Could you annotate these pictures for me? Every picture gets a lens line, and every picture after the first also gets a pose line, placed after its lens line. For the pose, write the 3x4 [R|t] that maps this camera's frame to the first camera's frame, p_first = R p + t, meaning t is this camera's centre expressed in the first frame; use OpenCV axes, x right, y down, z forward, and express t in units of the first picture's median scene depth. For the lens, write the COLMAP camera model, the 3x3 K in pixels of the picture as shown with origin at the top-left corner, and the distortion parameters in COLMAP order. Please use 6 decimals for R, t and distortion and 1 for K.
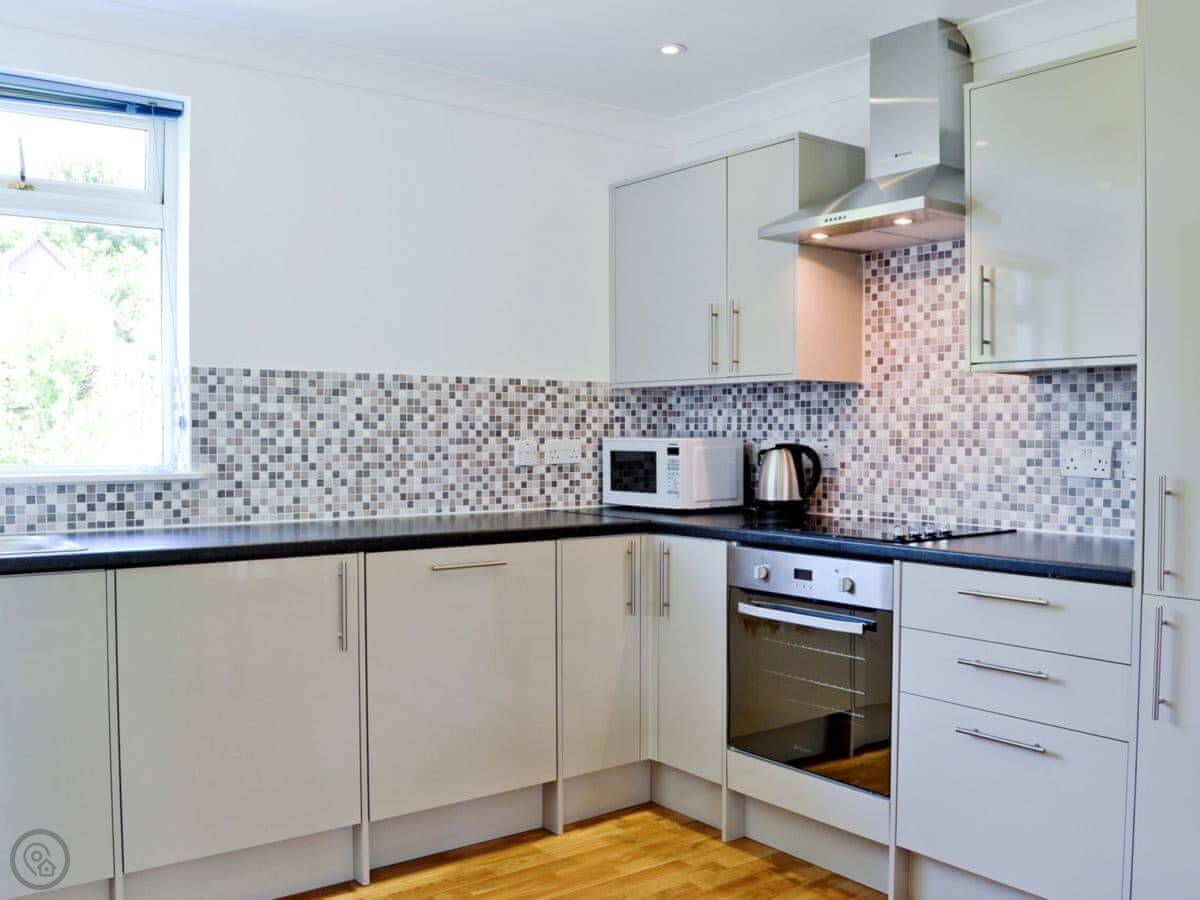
lens RADIAL K [[1148.7, 0, 608.2], [0, 1148.7, 448.3], [0, 0, 1]] dist [-0.071200, 0.000000]
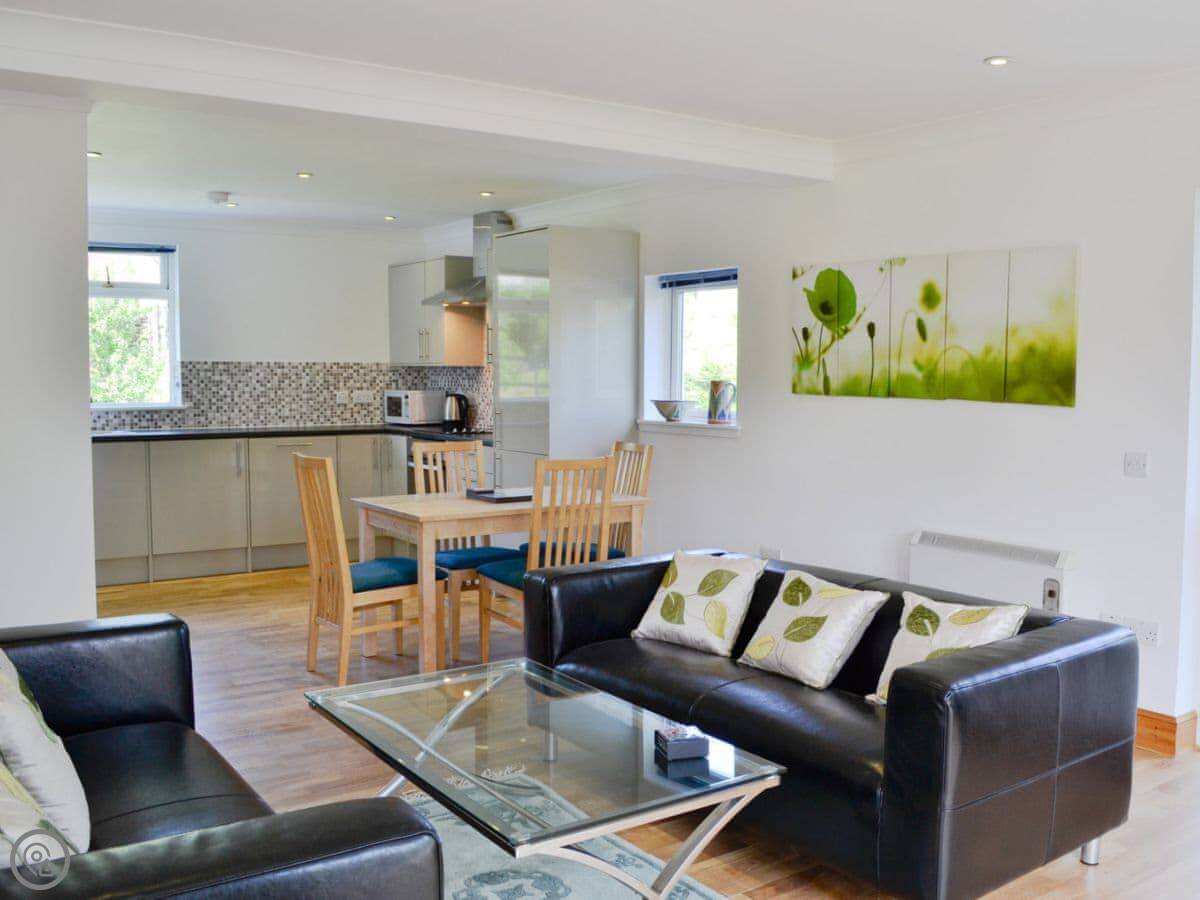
lens RADIAL K [[1148.7, 0, 632.3], [0, 1148.7, 456.5], [0, 0, 1]] dist [-0.071200, 0.000000]
pose [[0.999788, 0.006321, -0.019574, 0.562025], [-0.005131, 0.998169, 0.060270, -0.019277], [0.019919, -0.060157, 0.997990, -1.223843]]
